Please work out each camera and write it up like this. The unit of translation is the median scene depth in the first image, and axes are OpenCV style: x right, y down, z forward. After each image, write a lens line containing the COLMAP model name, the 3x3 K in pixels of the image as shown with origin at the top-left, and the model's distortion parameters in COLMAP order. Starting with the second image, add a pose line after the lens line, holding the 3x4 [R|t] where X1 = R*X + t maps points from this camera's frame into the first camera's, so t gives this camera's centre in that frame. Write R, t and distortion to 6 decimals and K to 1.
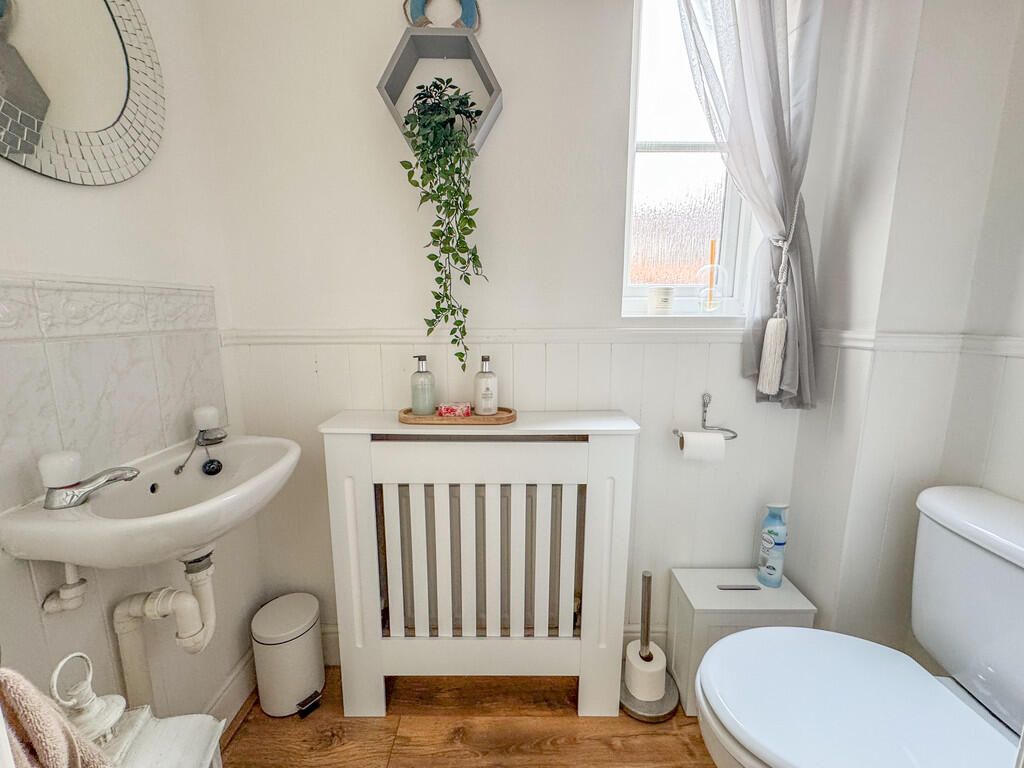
lens RADIAL K [[422.0, 0, 512.0], [0, 422.0, 384.0], [0, 0, 1]] dist [-0.002831, -0.000177]
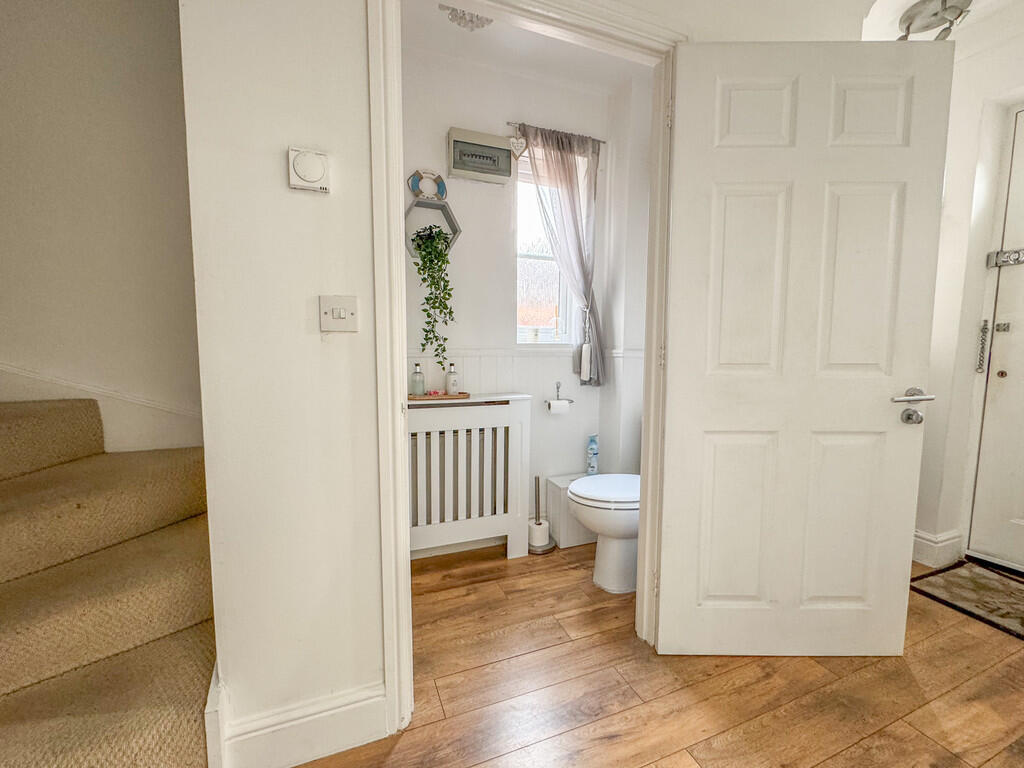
lens RADIAL K [[422.0, 0, 512.0], [0, 422.0, 384.0], [0, 0, 1]] dist [-0.002831, -0.000177]
pose [[0.929311, -0.027752, 0.368254, -0.514904], [0.057213, 0.995952, -0.069326, 0.171812], [-0.364839, 0.085494, 0.927137, -0.826527]]
